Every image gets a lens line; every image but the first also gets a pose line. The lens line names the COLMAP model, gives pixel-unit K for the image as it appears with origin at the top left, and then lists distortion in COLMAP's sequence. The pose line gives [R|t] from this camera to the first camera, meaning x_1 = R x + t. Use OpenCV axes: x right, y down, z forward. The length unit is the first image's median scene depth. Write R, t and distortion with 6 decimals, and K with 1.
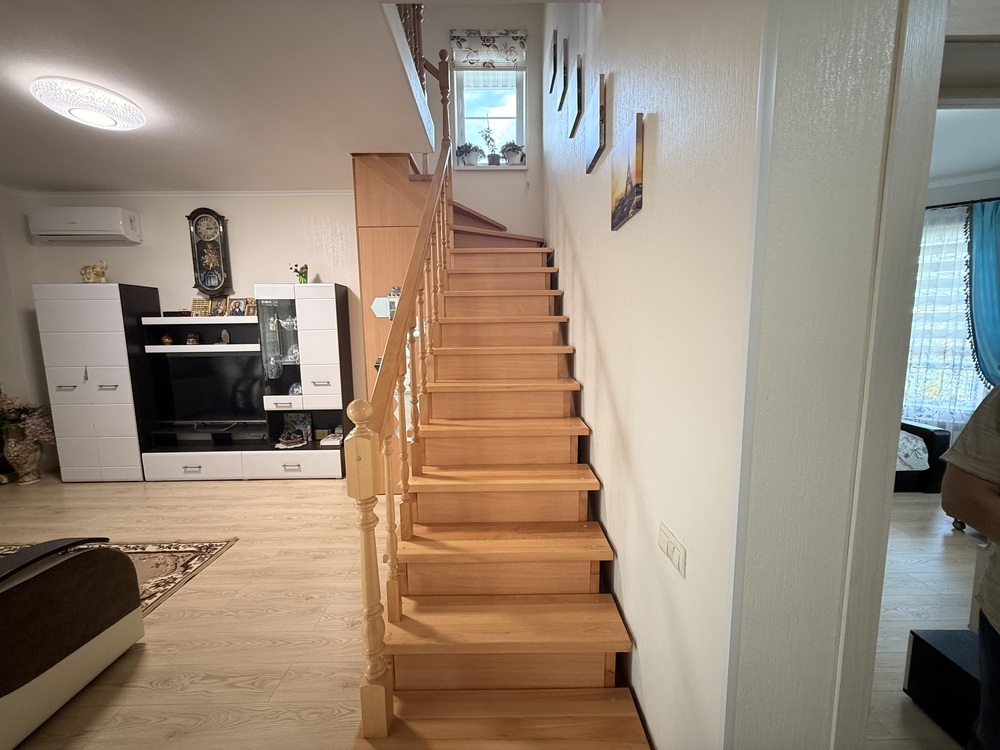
lens RADIAL K [[400.3, 0, 498.1], [0, 400.3, 376.3], [0, 0, 1]] dist [-0.001093, 0.000458]
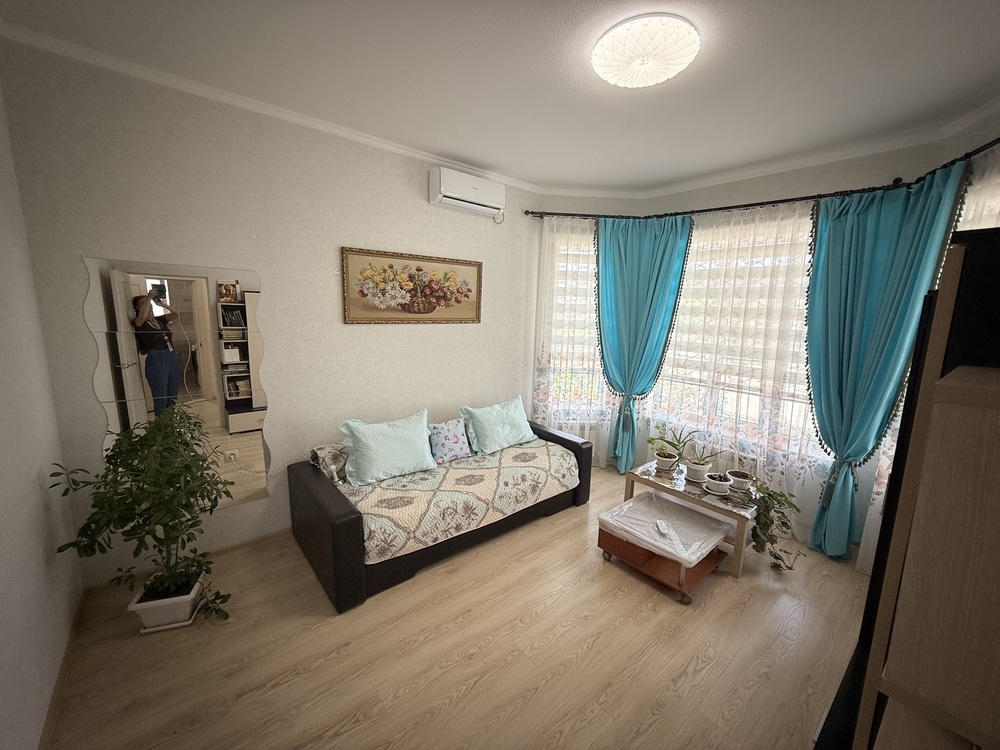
lens RADIAL K [[400.3, 0, 502.7], [0, 400.3, 374.1], [0, 0, 1]] dist [-0.001093, 0.000458]
pose [[0.774640, -0.067065, 0.628836, 0.295405], [0.037250, 0.997473, 0.060492, -0.092984], [-0.631305, -0.023435, 0.775181, 0.323878]]
